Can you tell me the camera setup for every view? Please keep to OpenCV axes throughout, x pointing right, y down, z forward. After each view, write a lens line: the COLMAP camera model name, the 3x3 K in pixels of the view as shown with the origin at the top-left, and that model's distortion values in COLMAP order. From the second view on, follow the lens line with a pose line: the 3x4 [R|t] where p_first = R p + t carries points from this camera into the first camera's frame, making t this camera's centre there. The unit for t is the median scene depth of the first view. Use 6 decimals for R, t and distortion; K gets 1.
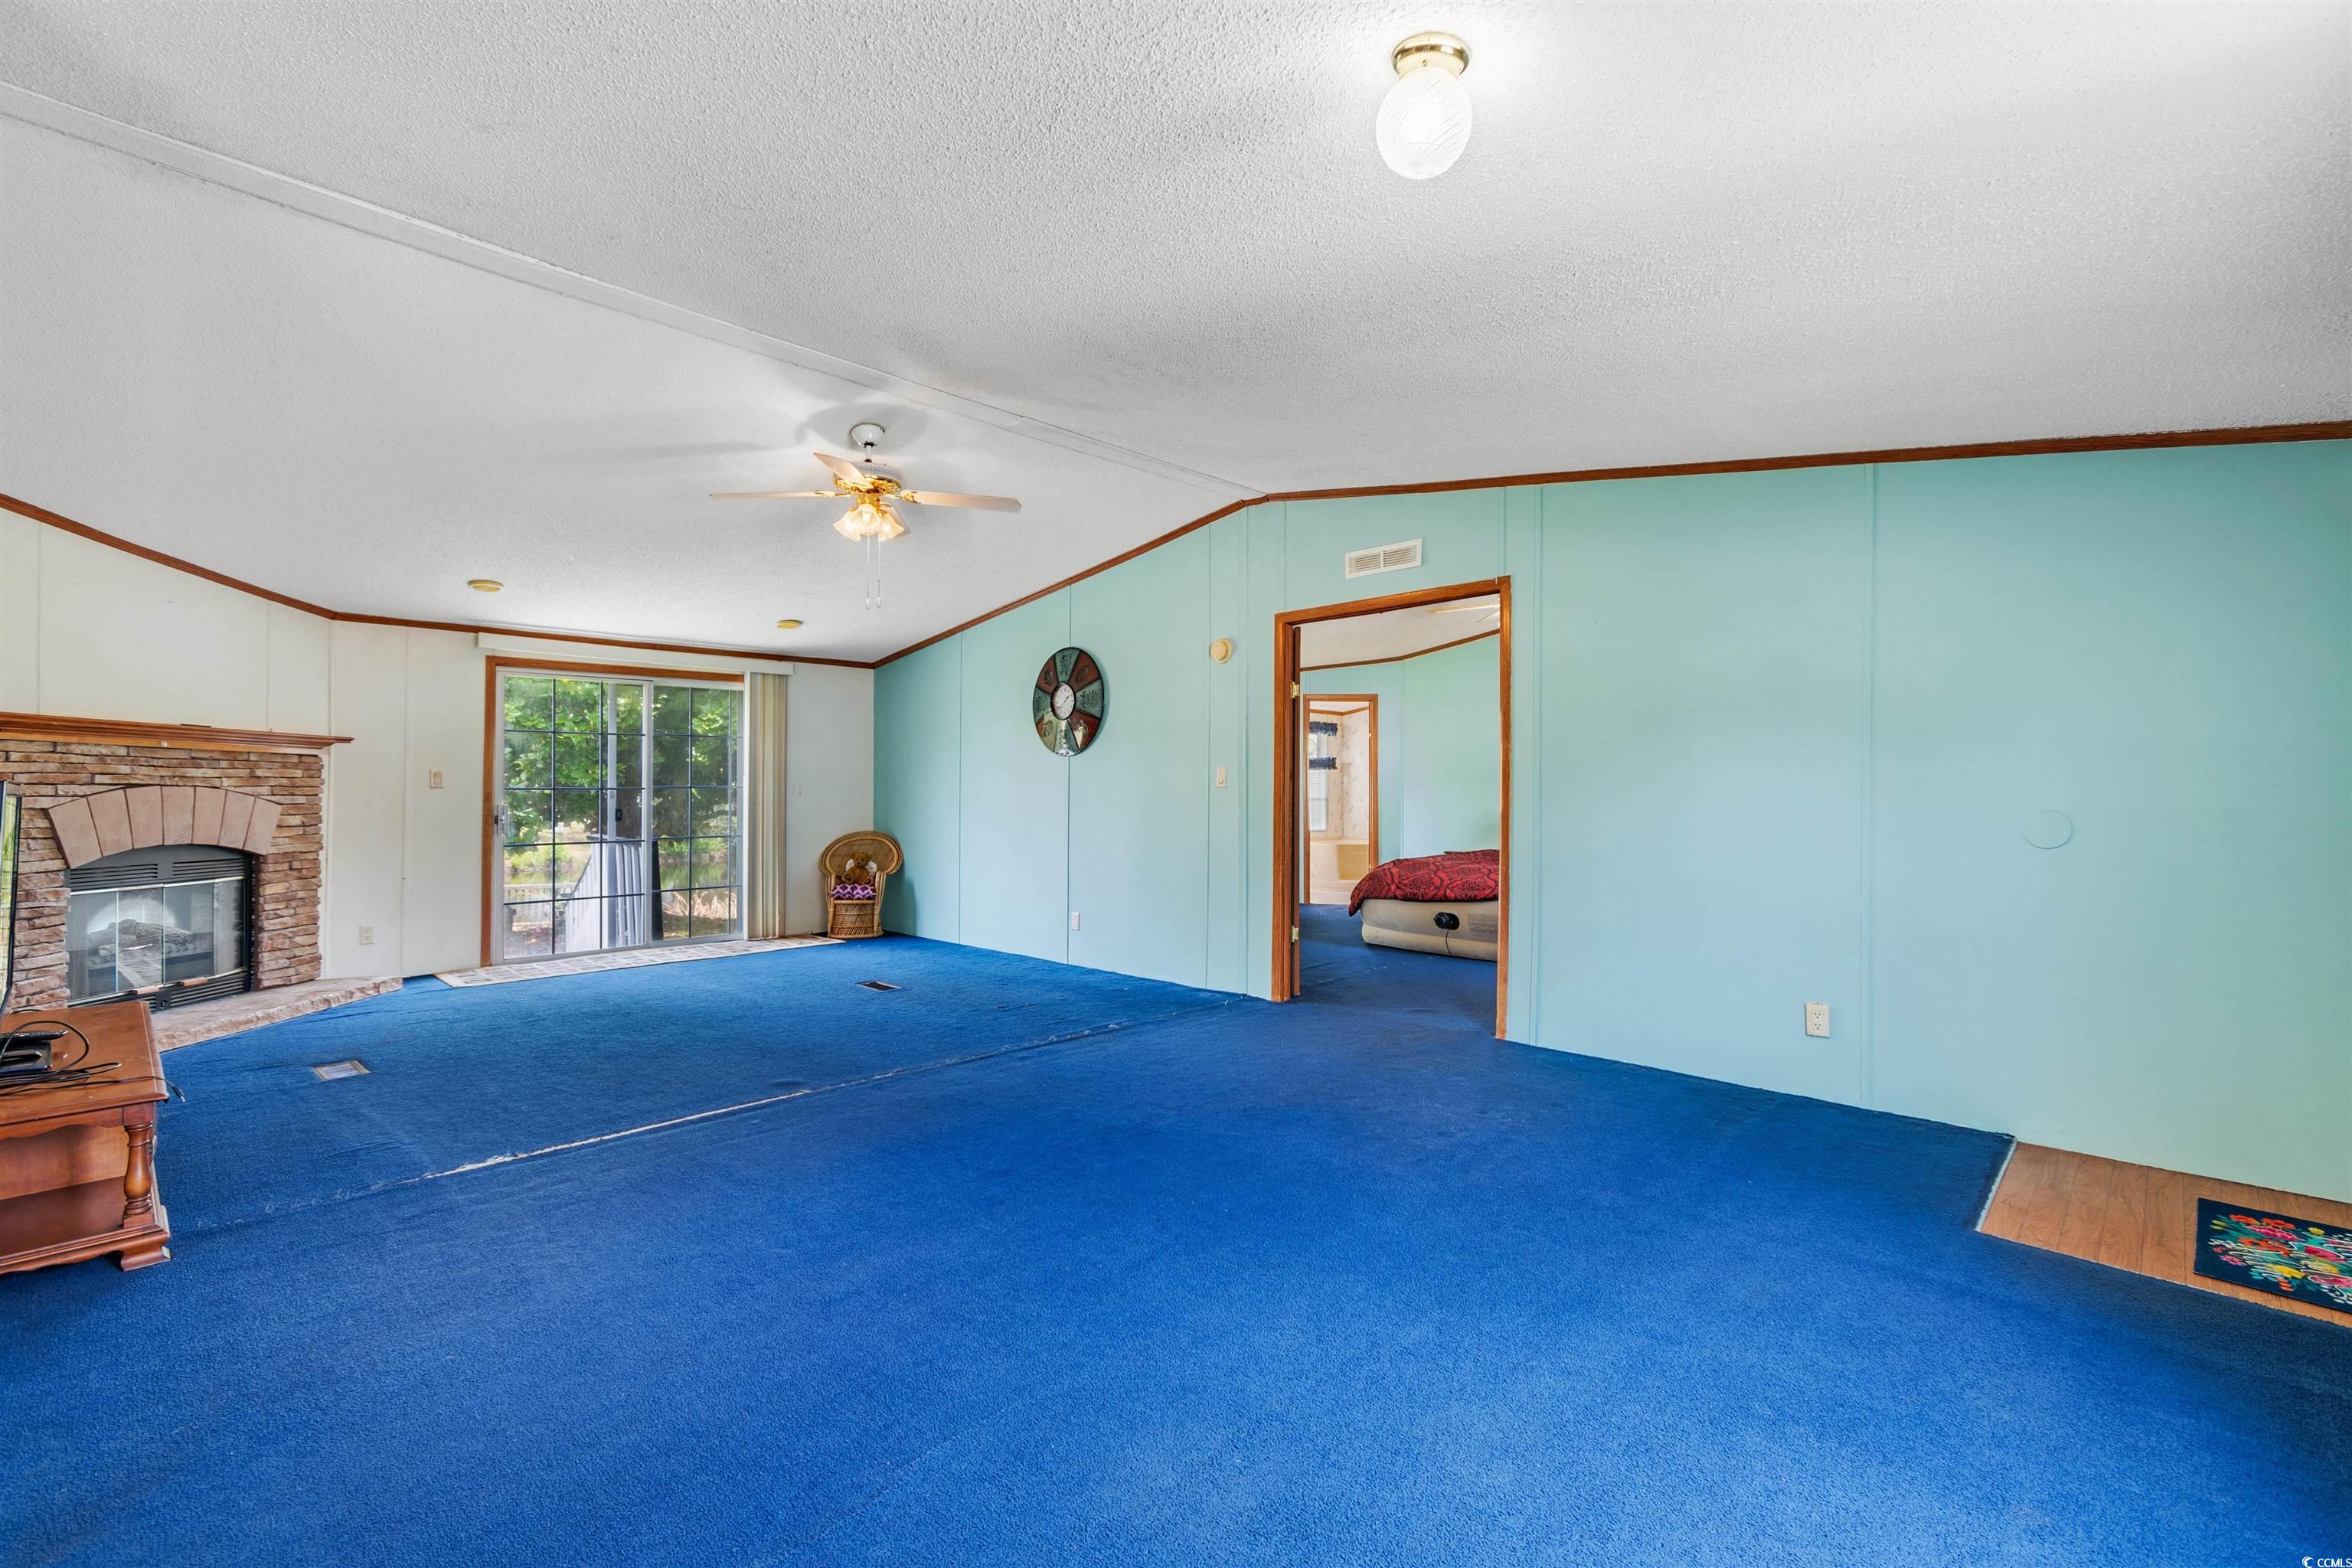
lens RADIAL K [[1059.2, 0, 1185.0], [0, 1059.2, 786.1], [0, 0, 1]] dist [0.000191, 0.000339]
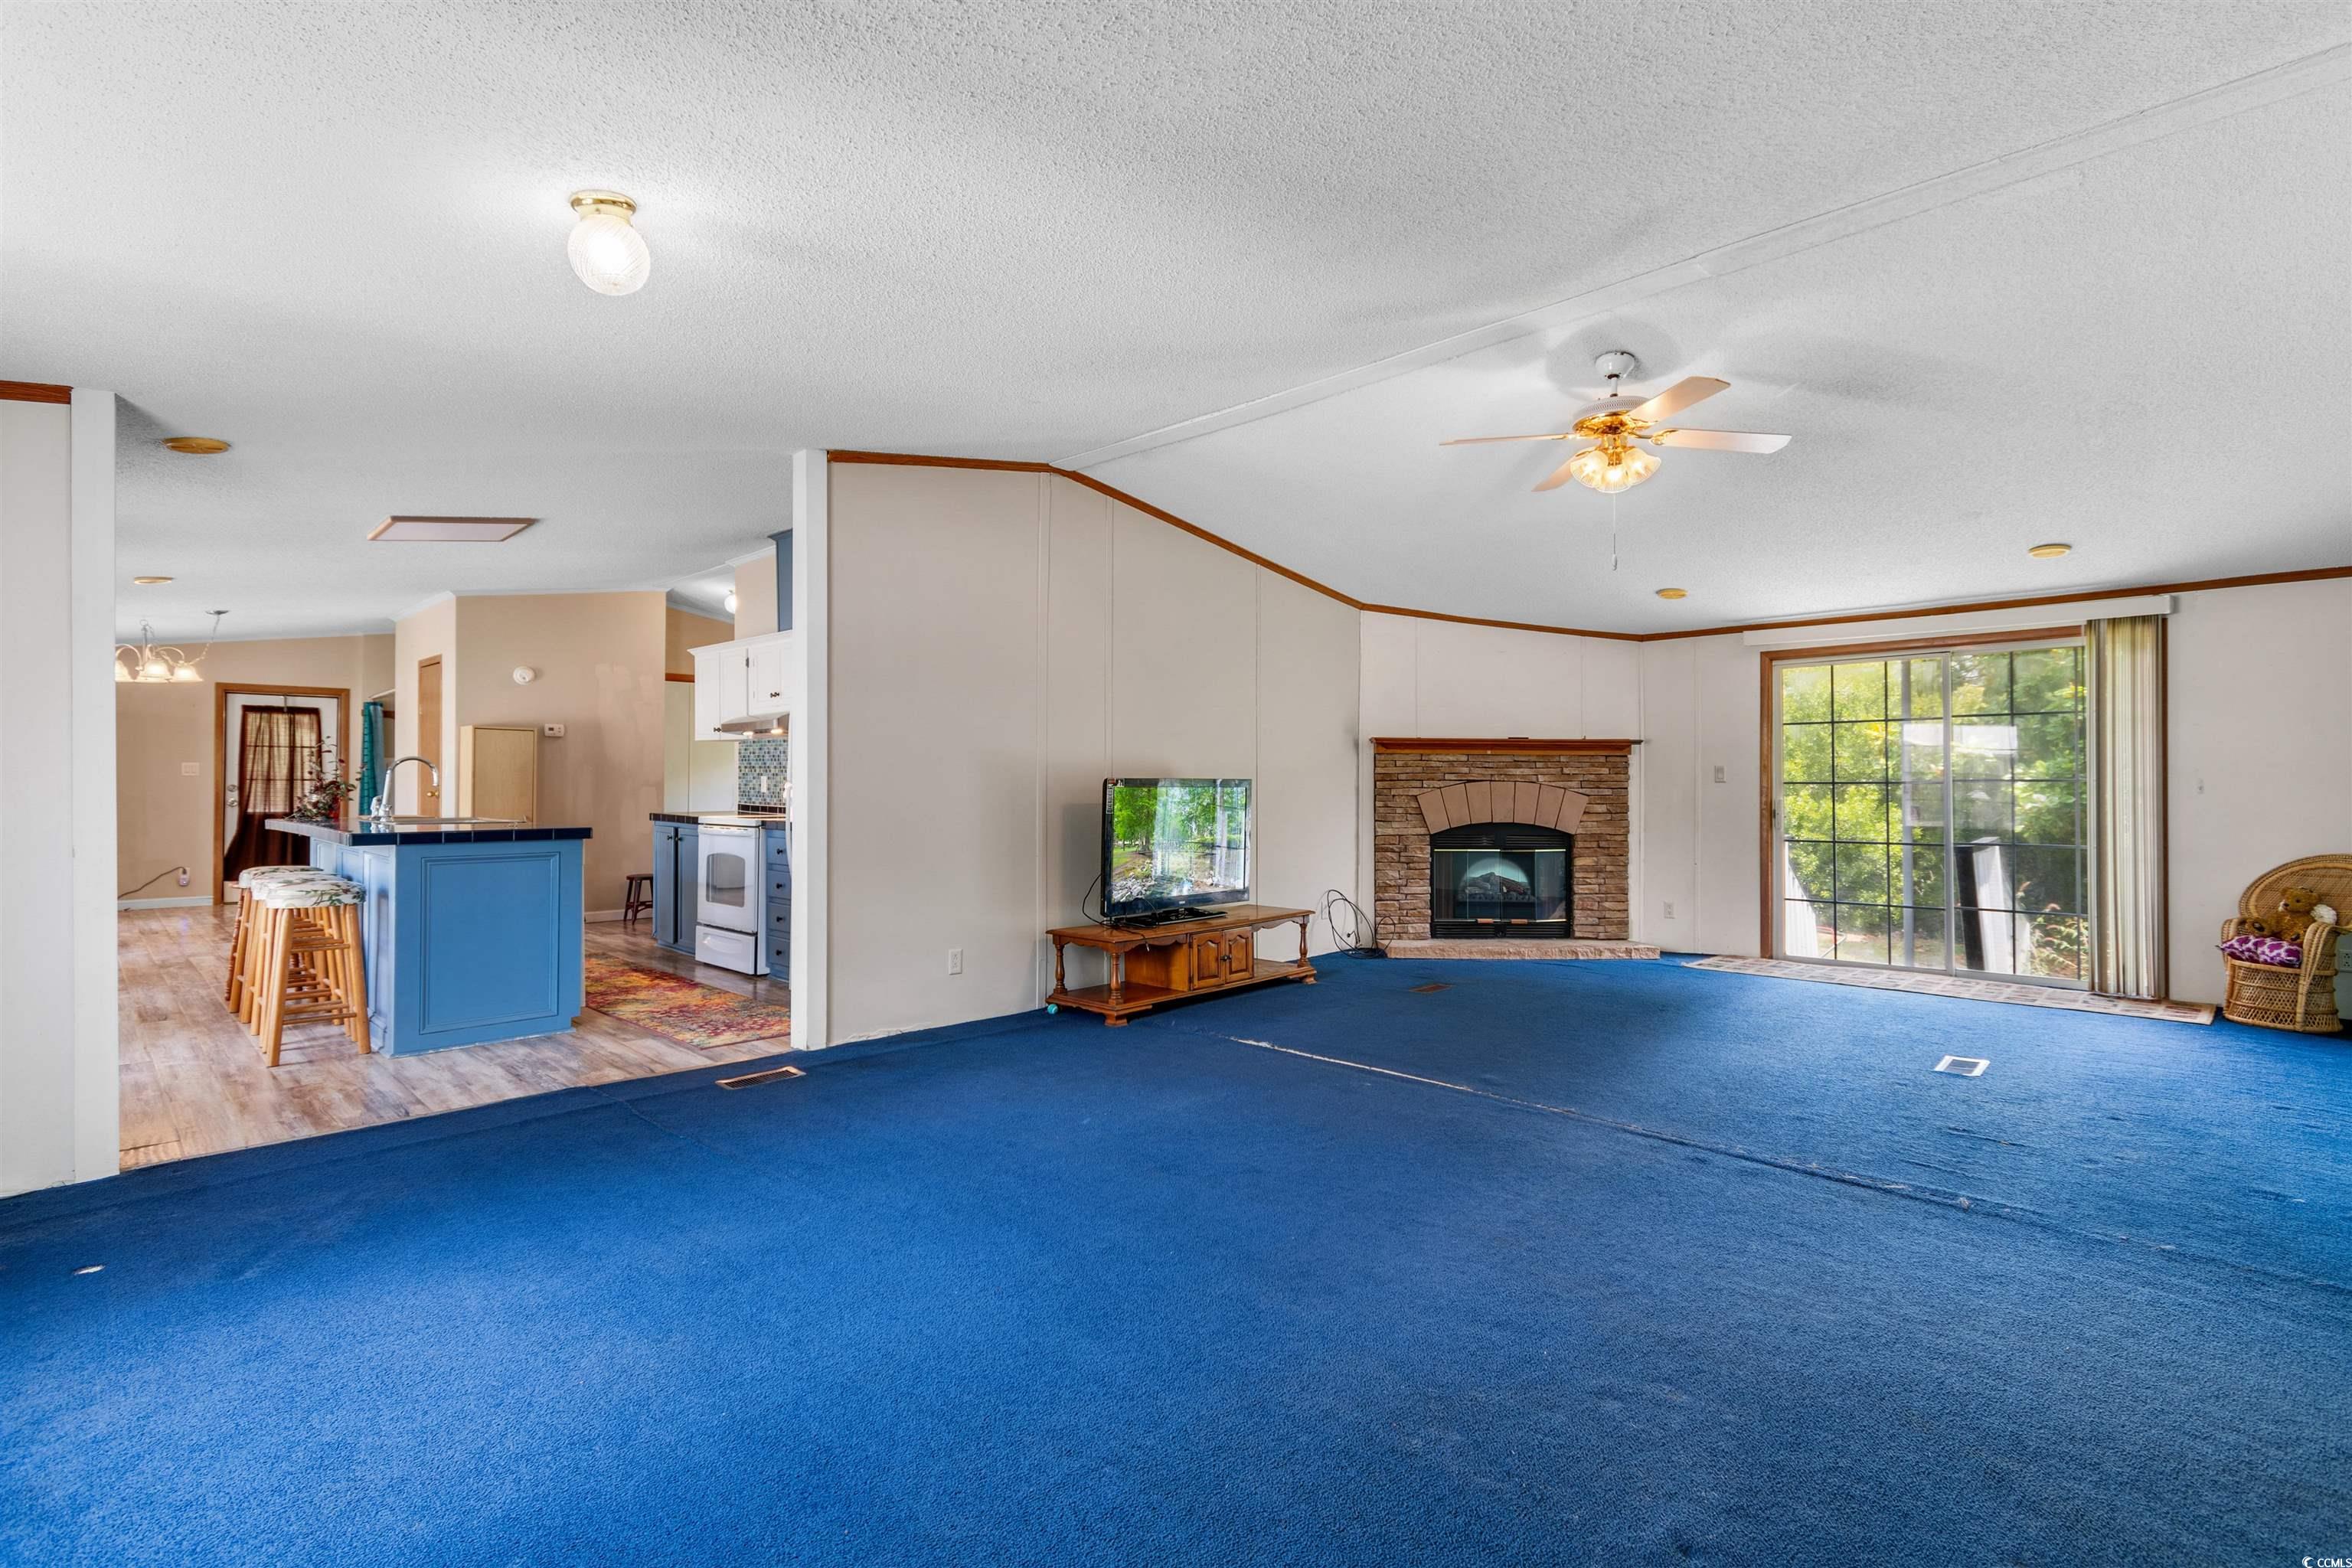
lens RADIAL K [[1107.2, 0, 1183.1], [0, 1107.2, 777.8], [0, 0, 1]] dist [-0.001291, -0.000558]
pose [[-0.028768, -0.007368, -0.999559, 0.487542], [0.001556, 0.999971, -0.007415, 0.005269], [0.999585, -0.001769, -0.028756, 0.551475]]
